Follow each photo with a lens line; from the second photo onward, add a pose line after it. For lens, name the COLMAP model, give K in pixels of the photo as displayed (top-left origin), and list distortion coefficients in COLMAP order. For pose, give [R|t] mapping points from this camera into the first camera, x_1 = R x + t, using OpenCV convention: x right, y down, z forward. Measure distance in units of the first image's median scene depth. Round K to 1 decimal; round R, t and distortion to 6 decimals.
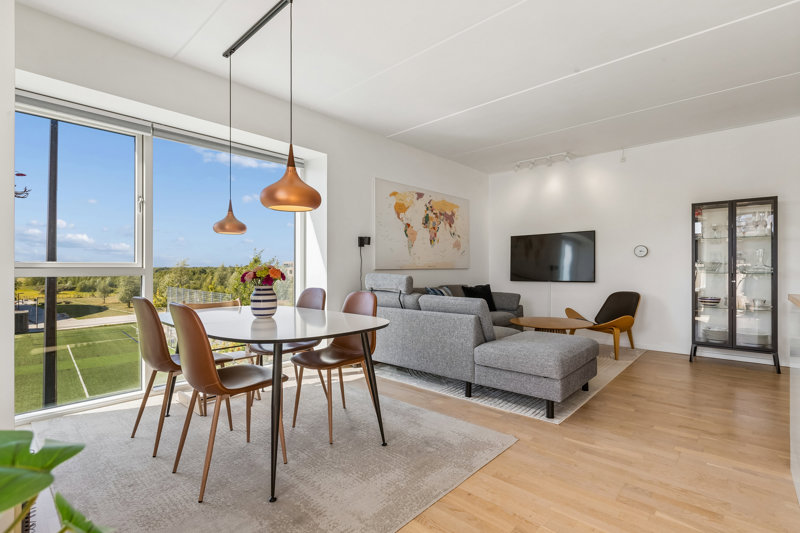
lens RADIAL K [[381.6, 0, 400.0], [0, 381.6, 266.5], [0, 0, 1]] dist [0.001166, 0.000255]
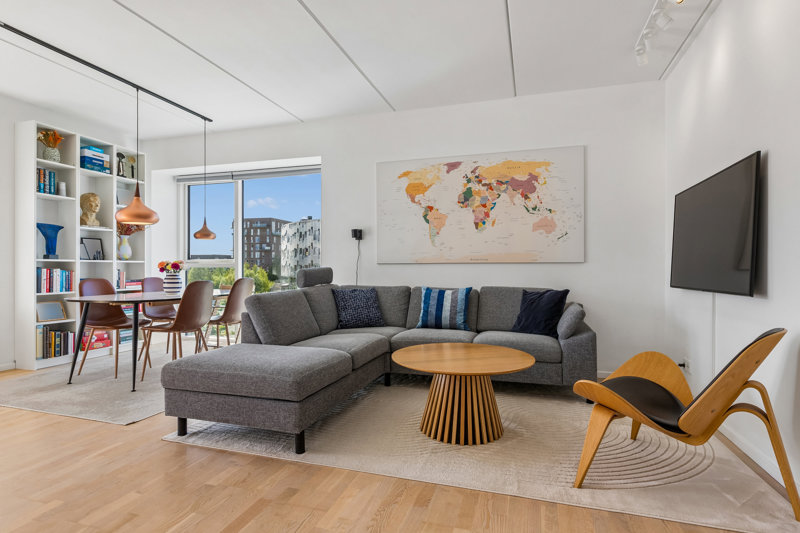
lens RADIAL K [[416.8, 0, 400.0], [0, 416.8, 266.5], [0, 0, 1]] dist [0.000838, -0.000970]
pose [[0.414313, 0.003191, -0.910129, 0.751048], [0.002774, 0.999985, 0.004769, 0.008903], [0.910130, -0.004501, 0.414297, 0.552317]]
